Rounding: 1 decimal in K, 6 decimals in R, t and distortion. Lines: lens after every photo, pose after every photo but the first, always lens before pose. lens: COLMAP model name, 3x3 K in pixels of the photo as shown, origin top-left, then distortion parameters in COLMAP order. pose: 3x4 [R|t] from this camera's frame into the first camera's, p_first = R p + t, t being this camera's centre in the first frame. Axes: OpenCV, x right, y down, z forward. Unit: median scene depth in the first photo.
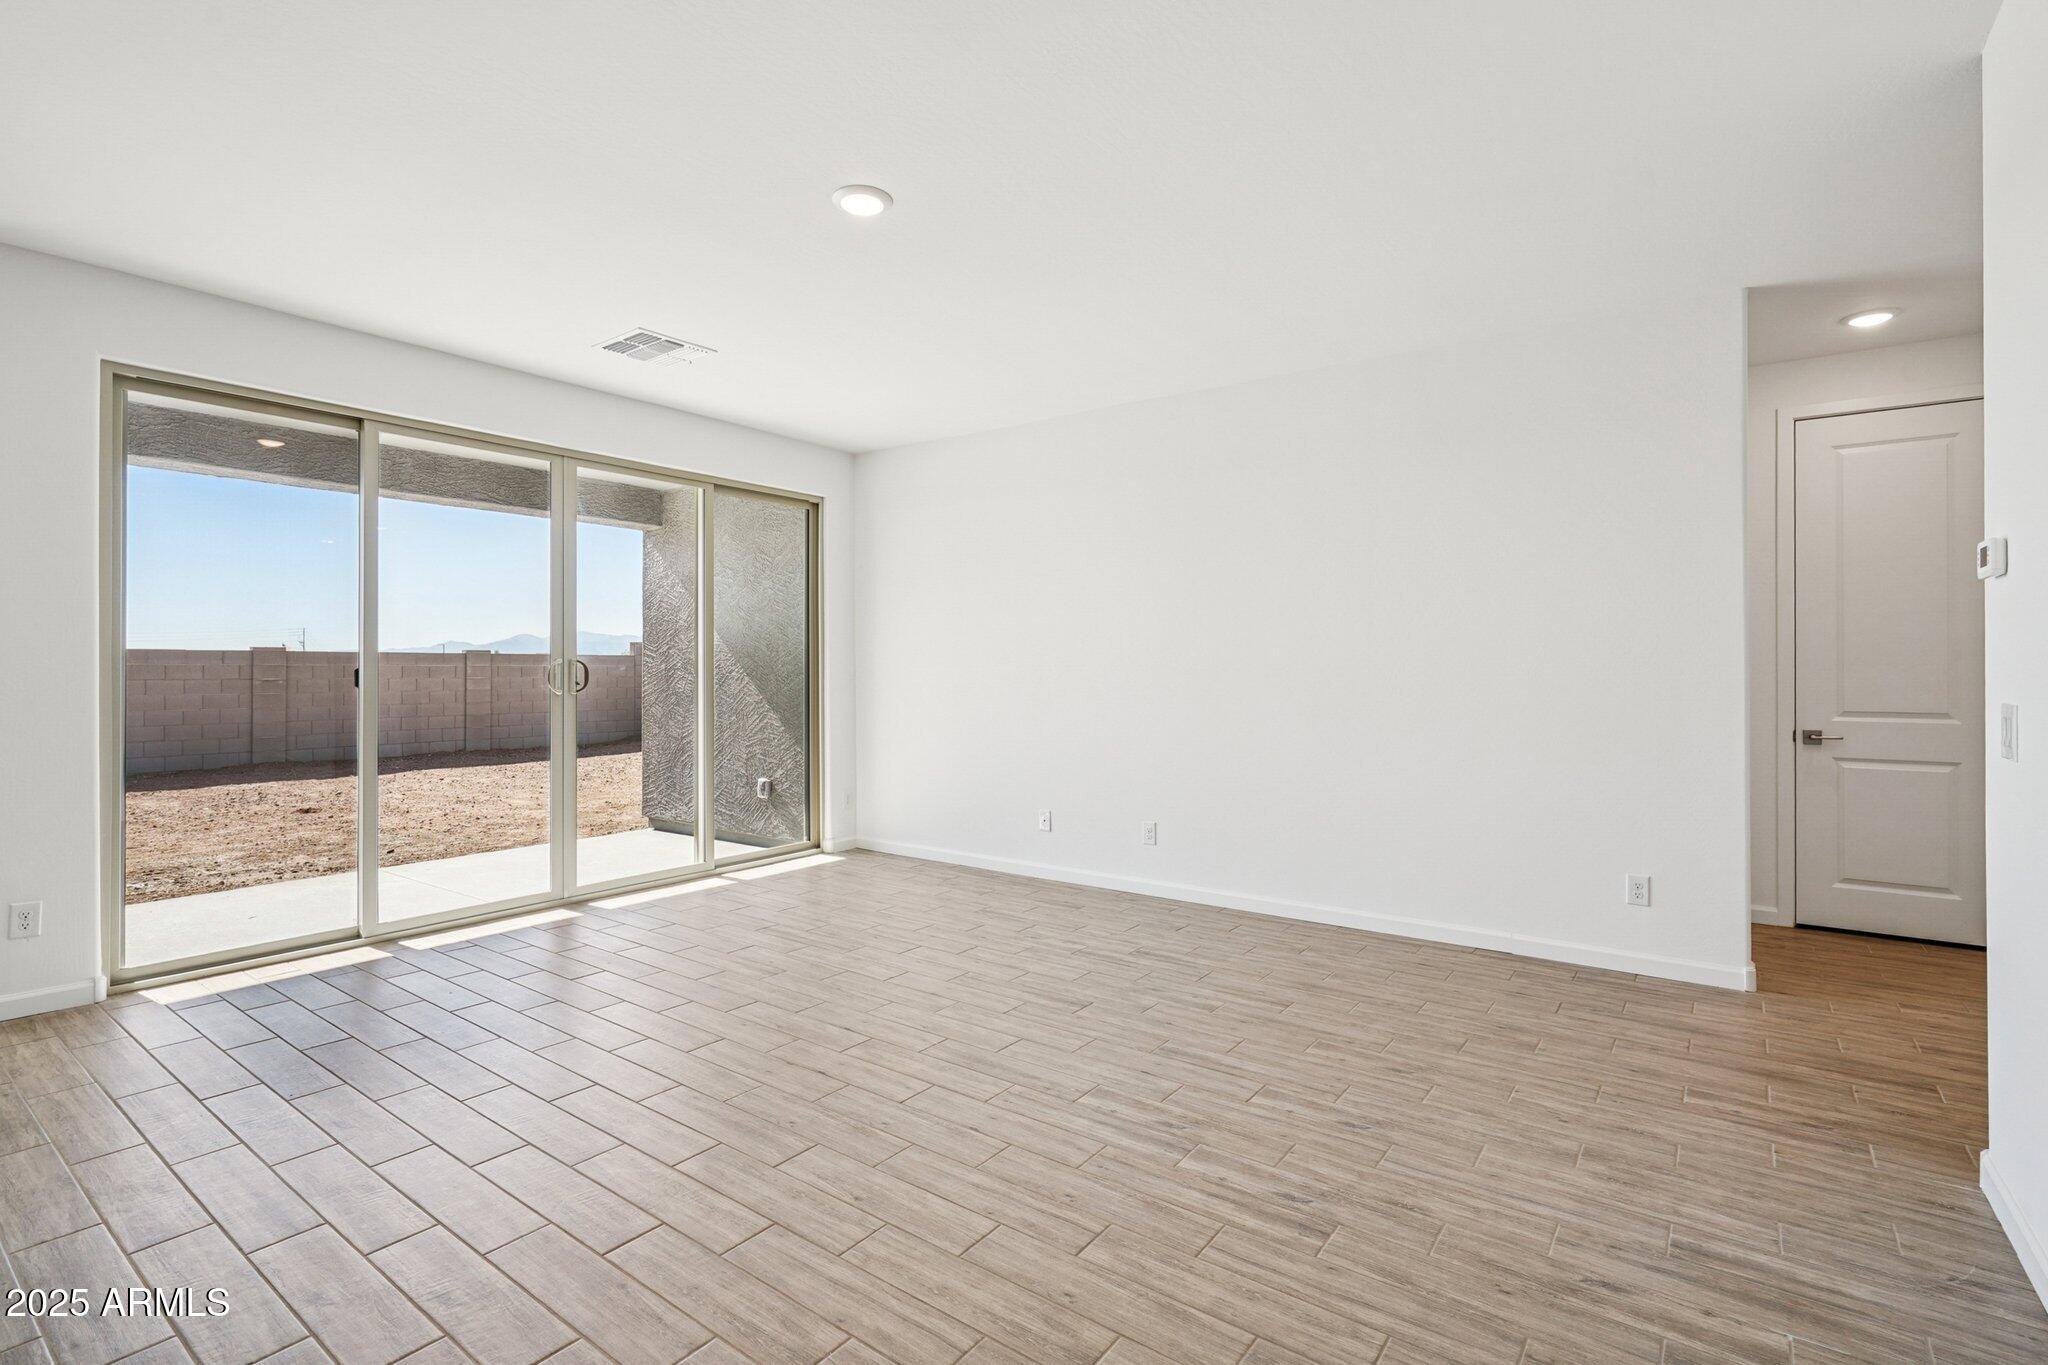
lens RADIAL K [[950.1, 0, 1030.4], [0, 950.1, 664.2], [0, 0, 1]] dist [0.001473, 0.000197]
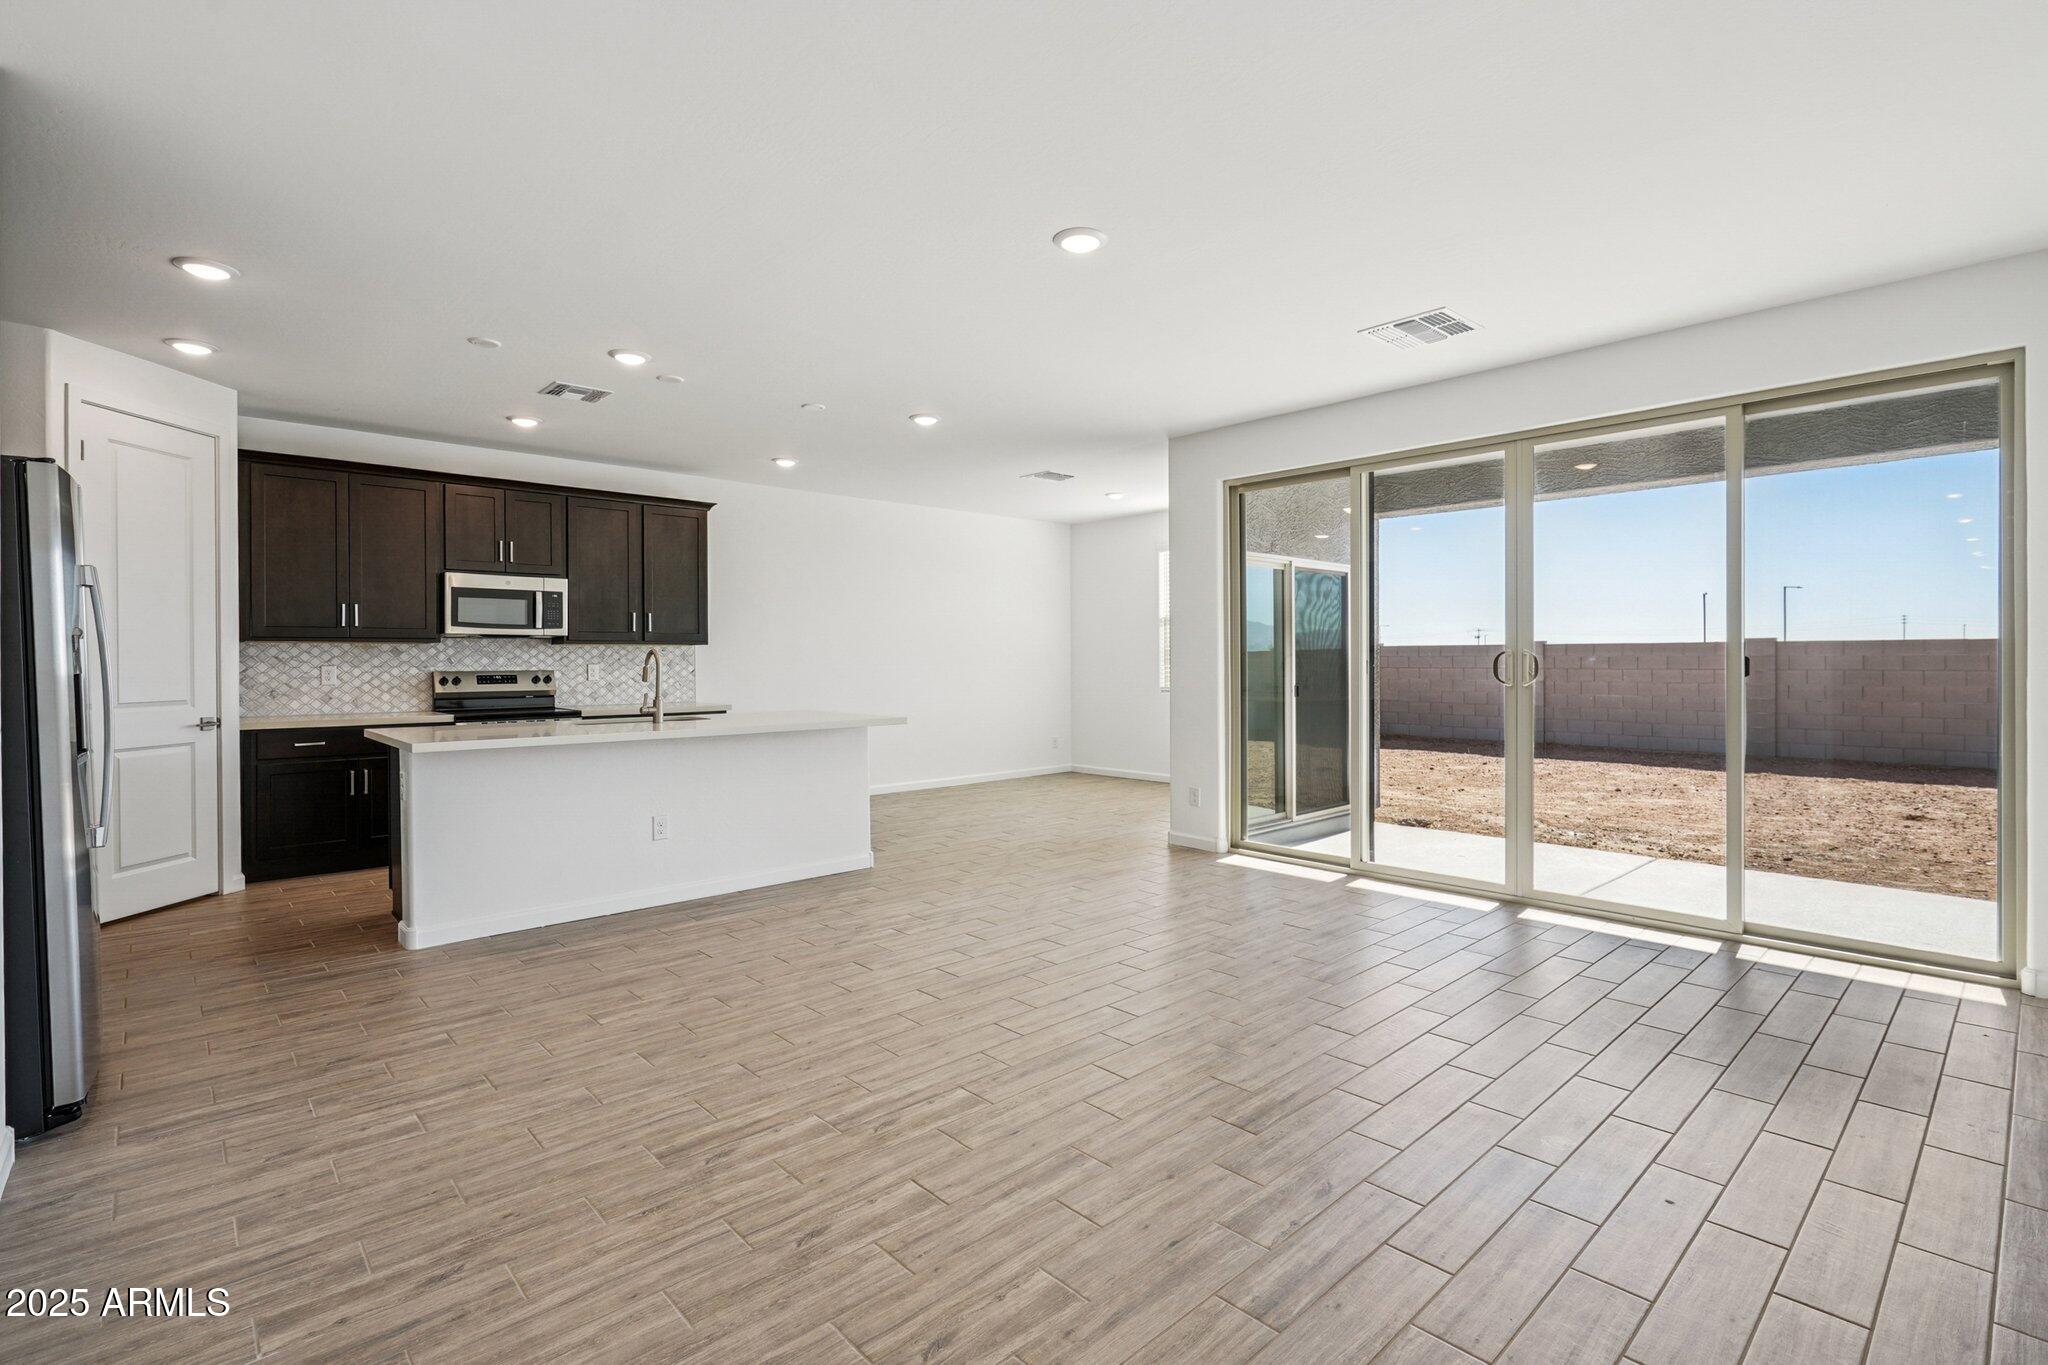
lens RADIAL K [[957.8, 0, 1018.7], [0, 957.8, 661.5], [0, 0, 1]] dist [-0.001419, 0.000311]
pose [[-0.193131, 0.000791, -0.981173, 0.769378], [0.006223, 0.999981, -0.000419, 0.004957], [0.981153, -0.006187, -0.193133, 0.936090]]
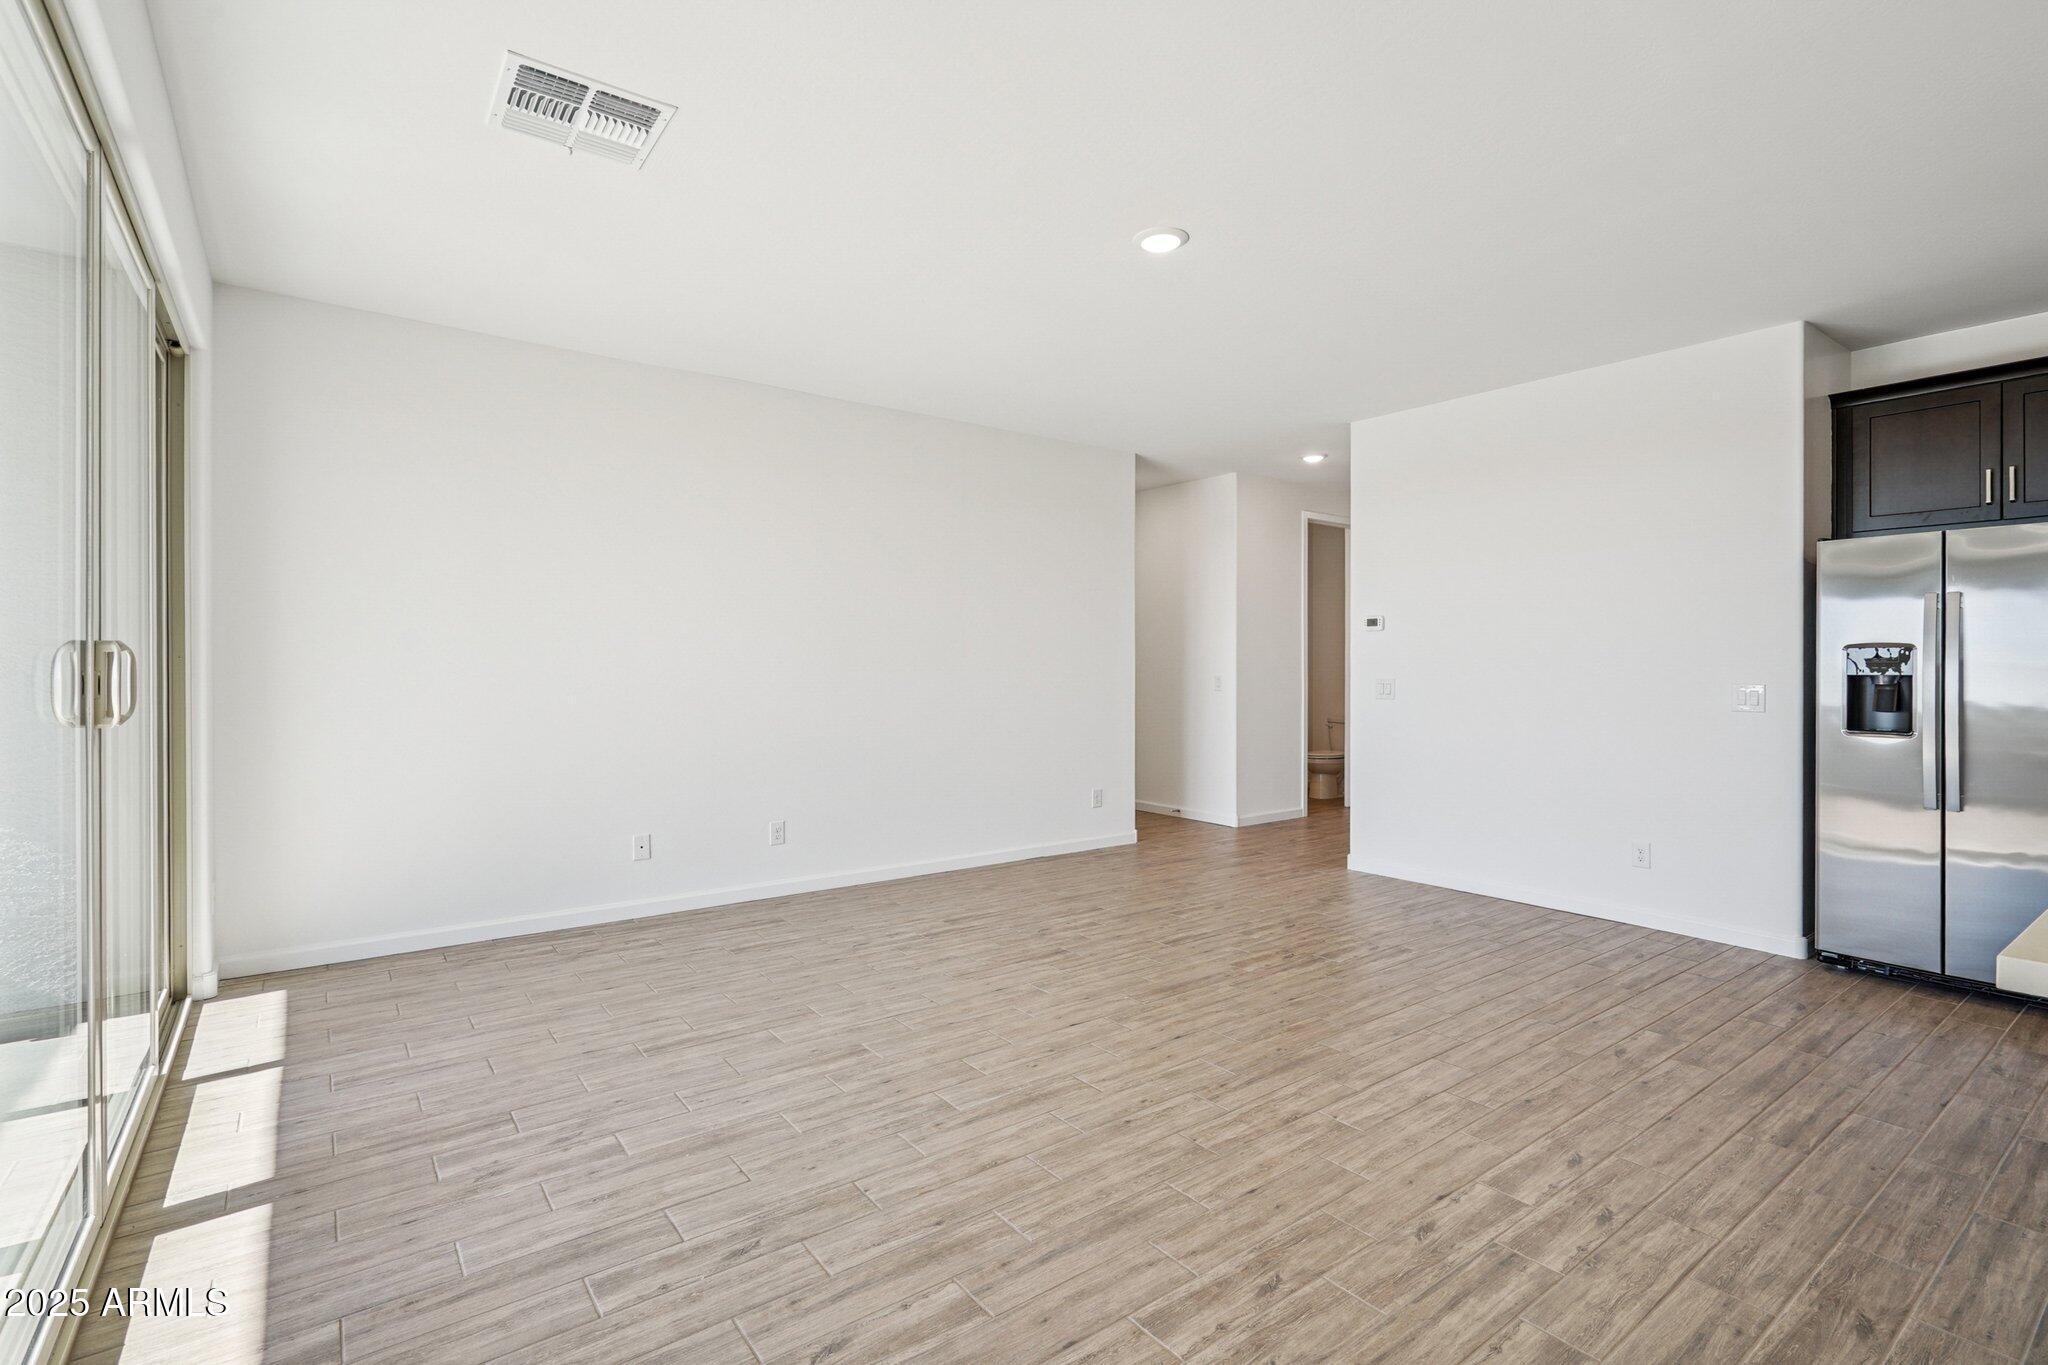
lens RADIAL K [[940.5, 0, 1024.0], [0, 940.5, 682.5], [0, 0, 1]] dist [-0.002178, 0.000234]
pose [[0.293397, -0.017258, 0.955835, -1.025795], [-0.006717, 0.999775, 0.020113, 0.002896], [-0.955967, -0.012322, 0.293215, 0.681530]]
